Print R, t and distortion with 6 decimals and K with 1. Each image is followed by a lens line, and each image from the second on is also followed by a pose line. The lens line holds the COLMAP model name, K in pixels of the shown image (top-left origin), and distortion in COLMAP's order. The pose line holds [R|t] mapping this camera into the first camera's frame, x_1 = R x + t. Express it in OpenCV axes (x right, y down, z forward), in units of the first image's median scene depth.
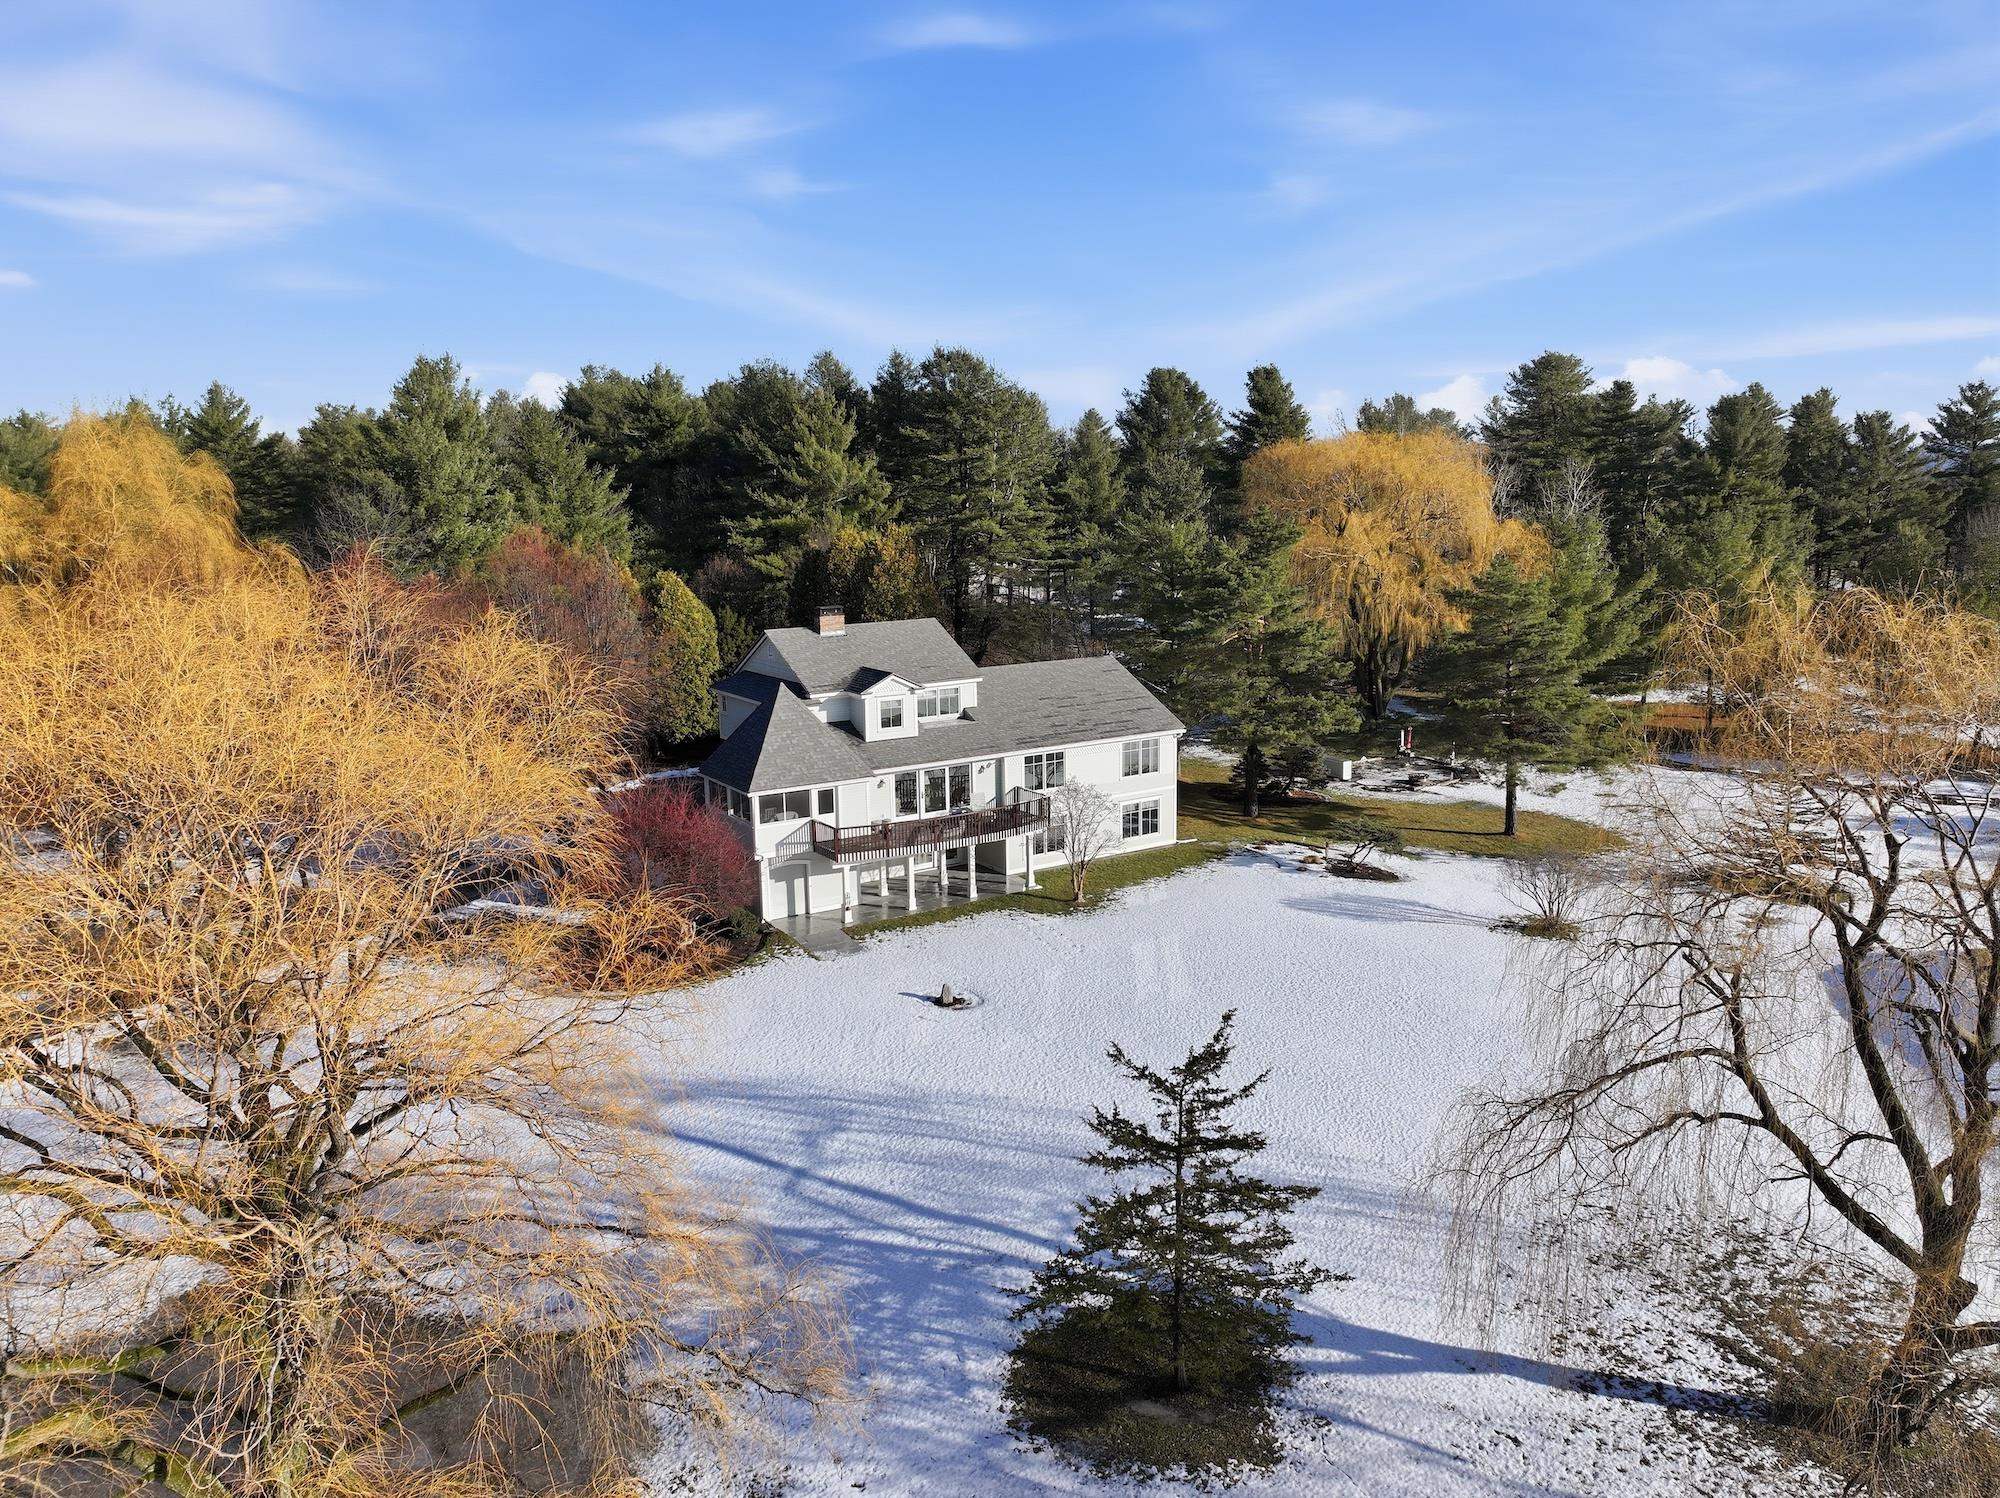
lens RADIAL K [[1394.5, 0, 1011.2], [0, 1394.5, 748.0], [0, 0, 1]] dist [0.010144, 0.001474]
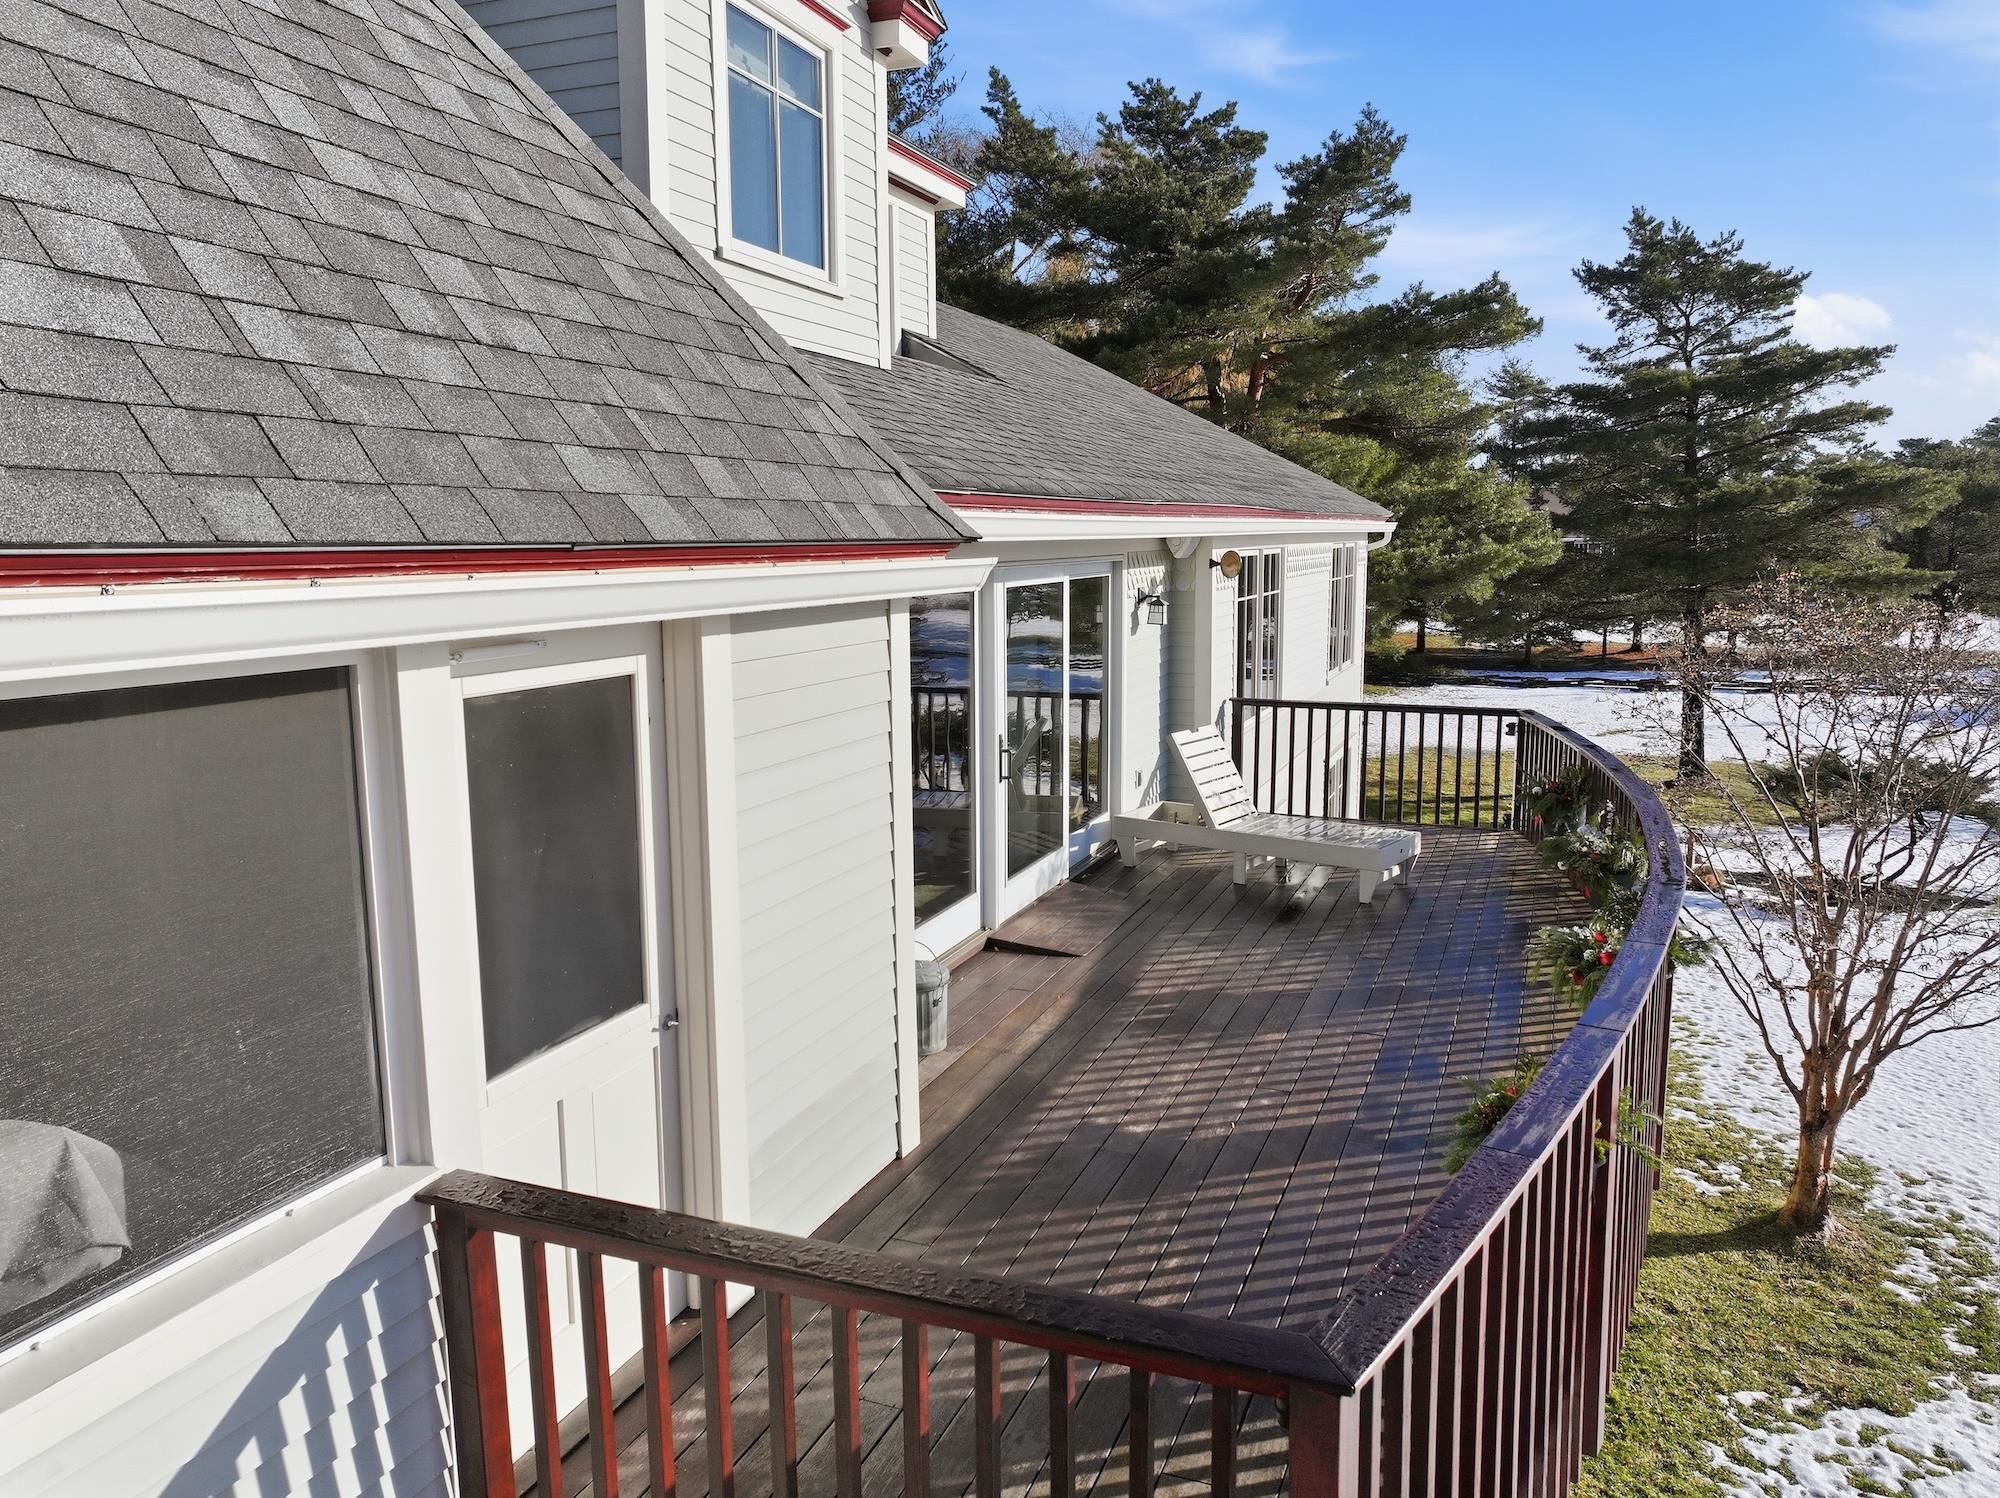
lens RADIAL K [[1394.5, 0, 989.7], [0, 1394.5, 746.6], [0, 0, 1]] dist [0.010144, 0.001474]
pose [[0.818336, -0.078490, 0.569356, -0.139548], [0.099503, 0.995020, -0.005844, 0.031815], [-0.566062, 0.061435, 0.822070, 0.841777]]
